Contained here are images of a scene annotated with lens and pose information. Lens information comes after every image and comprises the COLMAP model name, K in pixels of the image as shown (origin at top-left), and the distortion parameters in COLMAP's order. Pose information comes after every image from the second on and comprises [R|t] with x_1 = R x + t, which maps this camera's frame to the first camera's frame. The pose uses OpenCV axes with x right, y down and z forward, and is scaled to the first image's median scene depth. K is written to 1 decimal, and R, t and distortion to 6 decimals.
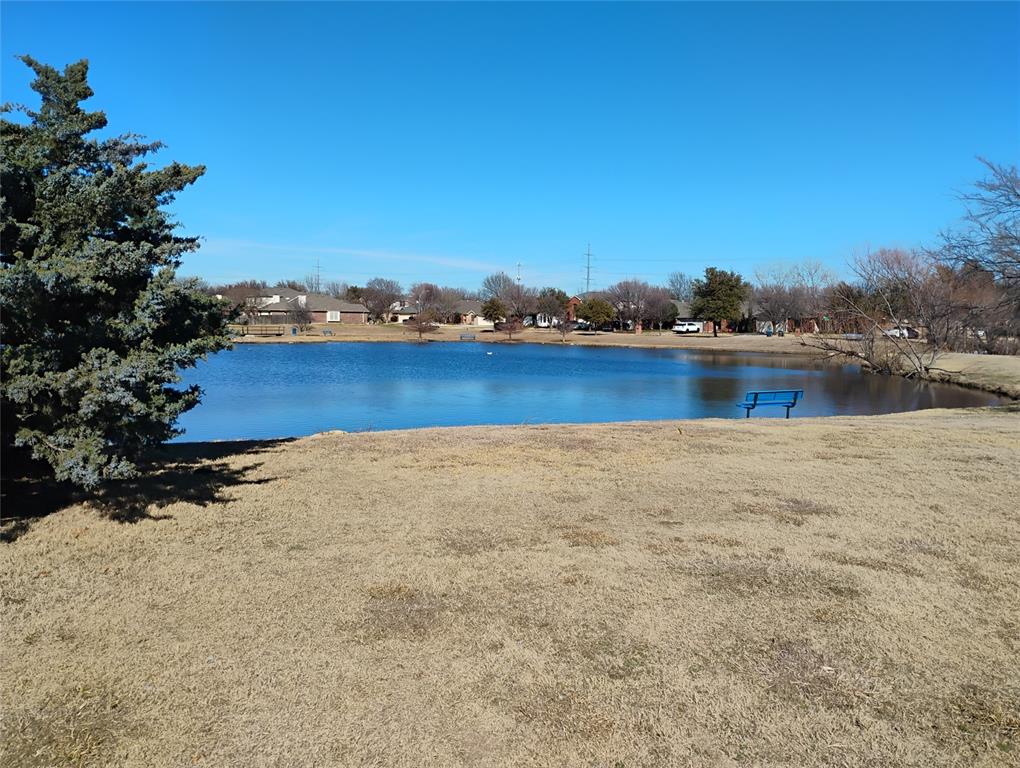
lens RADIAL K [[847.6, 0, 510.1], [0, 847.6, 371.7], [0, 0, 1]] dist [0.061896, -0.061391]
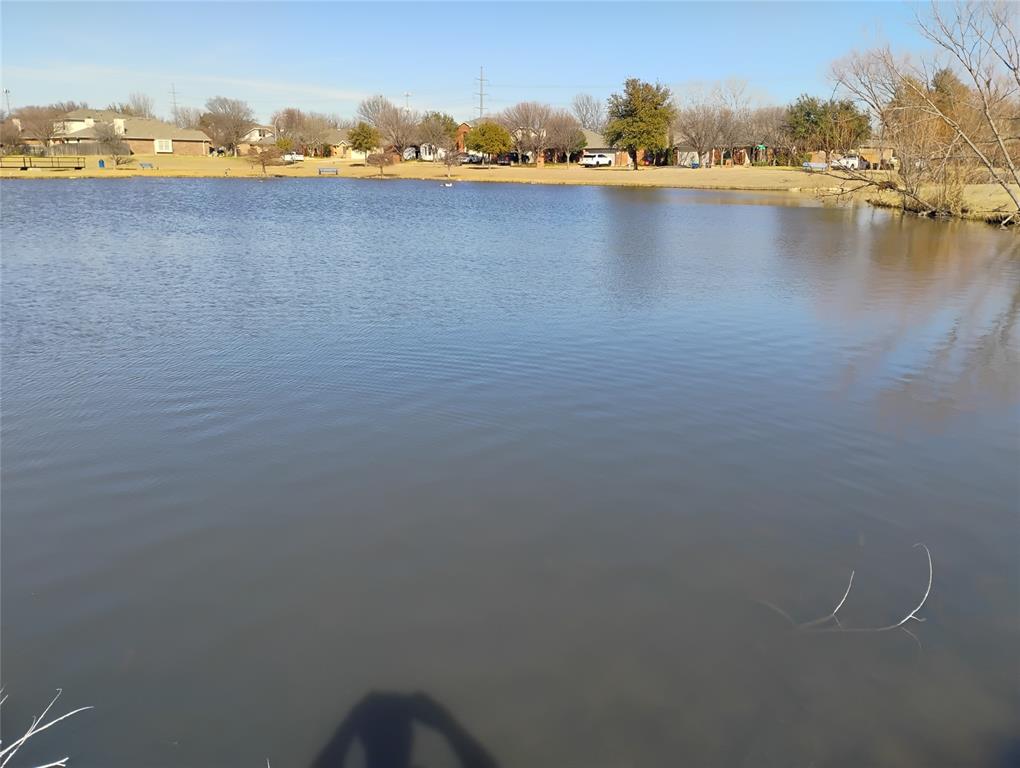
lens RADIAL K [[847.6, 0, 510.1], [0, 847.6, 371.7], [0, 0, 1]] dist [0.061896, -0.061391]
pose [[0.992599, -0.031465, 0.117293, 0.016369], [0.009362, 0.982804, 0.184415, -0.001985], [-0.121079, -0.181952, 0.975825, 0.143450]]
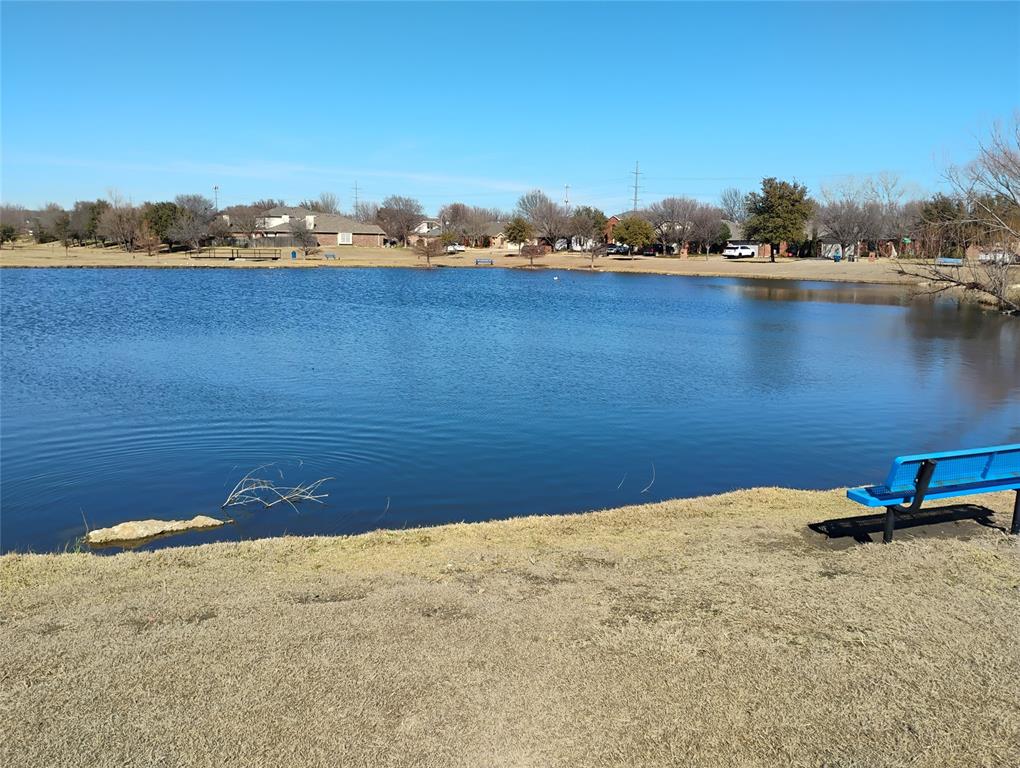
lens RADIAL K [[847.6, 0, 510.1], [0, 847.6, 371.7], [0, 0, 1]] dist [0.061896, -0.061391]
pose [[0.998210, 0.010437, -0.058883, 0.024896], [-0.005266, 0.996169, 0.087294, -0.004000], [0.059568, -0.086827, 0.994441, 0.102552]]
